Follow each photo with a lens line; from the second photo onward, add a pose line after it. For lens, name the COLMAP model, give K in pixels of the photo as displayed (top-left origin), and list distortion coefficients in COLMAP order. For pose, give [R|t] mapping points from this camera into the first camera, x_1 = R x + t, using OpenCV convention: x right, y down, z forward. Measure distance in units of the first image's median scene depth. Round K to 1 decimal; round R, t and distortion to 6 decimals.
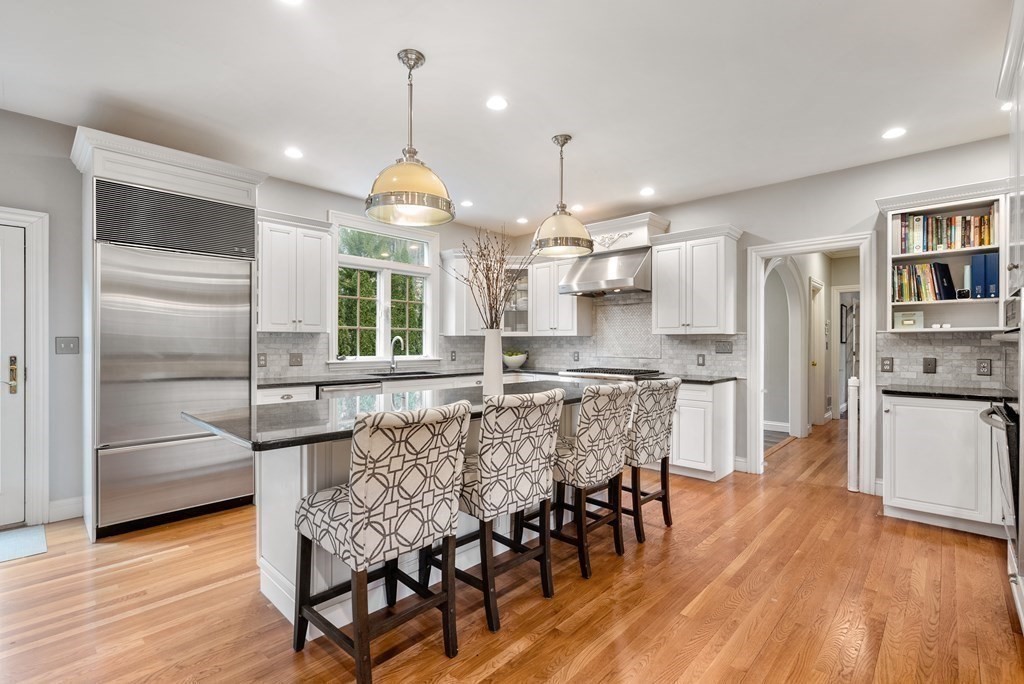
lens RADIAL K [[468.0, 0, 511.1], [0, 468.0, 343.1], [0, 0, 1]] dist [-0.005063, 0.002749]
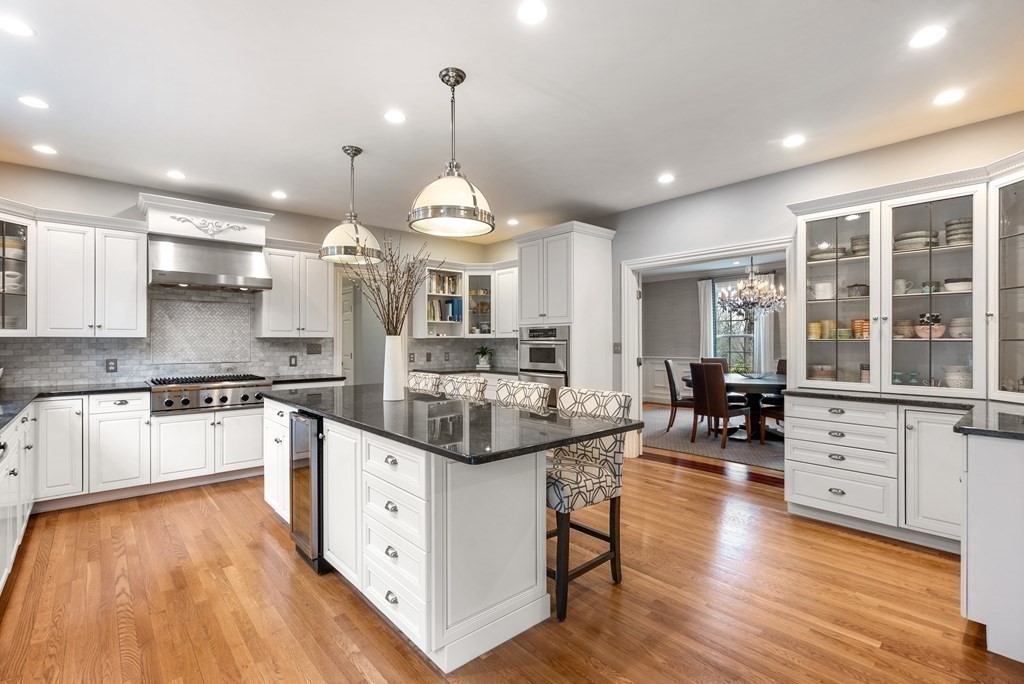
lens RADIAL K [[468.0, 0, 510.2], [0, 468.0, 341.2], [0, 0, 1]] dist [-0.005063, 0.002749]
pose [[0.090679, -0.002926, 0.995876, -0.640614], [0.001895, 0.999994, 0.002766, -0.012038], [-0.995878, 0.001636, 0.090684, 0.405928]]
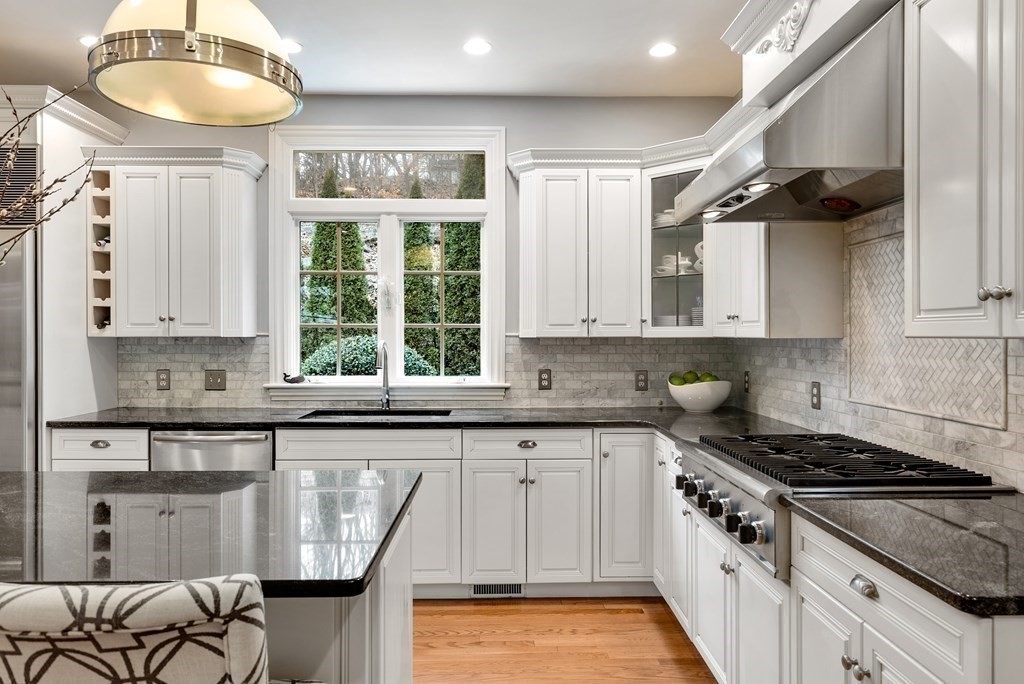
lens RADIAL K [[696.3, 0, 507.6], [0, 696.3, 336.9], [0, 0, 1]] dist [0.004904, -0.002097]
pose [[0.694563, -0.001844, -0.719429, 0.436339], [0.002375, 0.999997, -0.000271, -0.019151], [0.719428, -0.001520, 0.694566, 0.590188]]
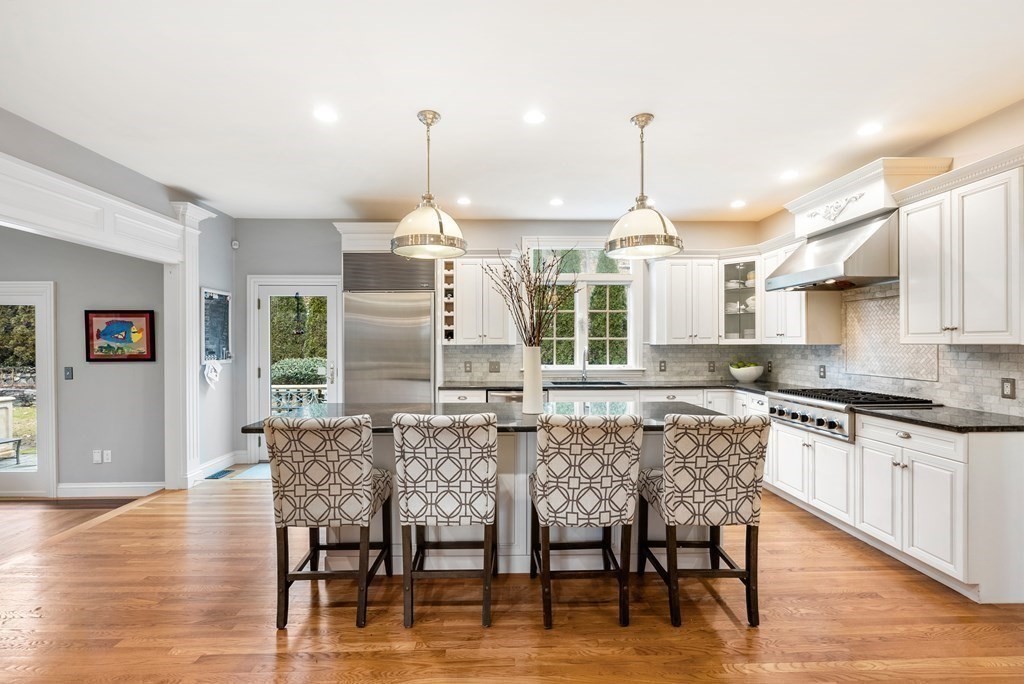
lens RADIAL K [[468.0, 0, 508.6], [0, 468.0, 343.6], [0, 0, 1]] dist [-0.005063, 0.002749]
pose [[0.702430, -0.004839, -0.711737, 0.390193], [0.005322, 0.999985, -0.001547, -0.021085], [0.711733, -0.002701, 0.702445, 0.166836]]
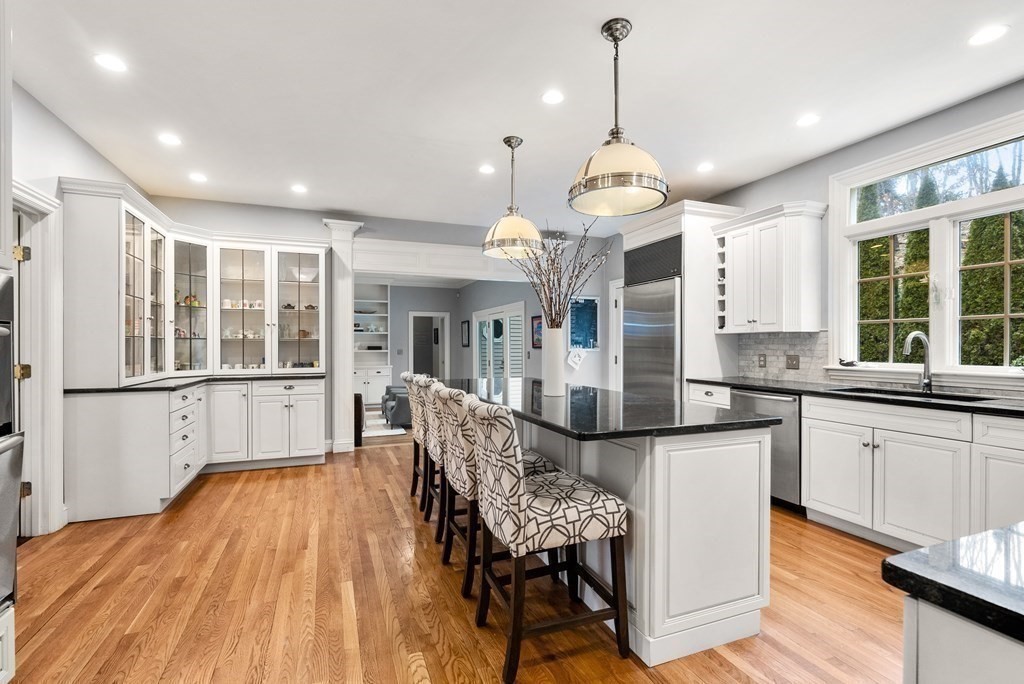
lens RADIAL K [[468.0, 0, 510.8], [0, 468.0, 349.3], [0, 0, 1]] dist [-0.005063, 0.002749]
pose [[-0.429748, 0.004713, -0.902937, 0.549764], [0.000086, 0.999987, 0.005179, 0.005311], [0.902949, 0.002148, -0.429743, 0.828706]]
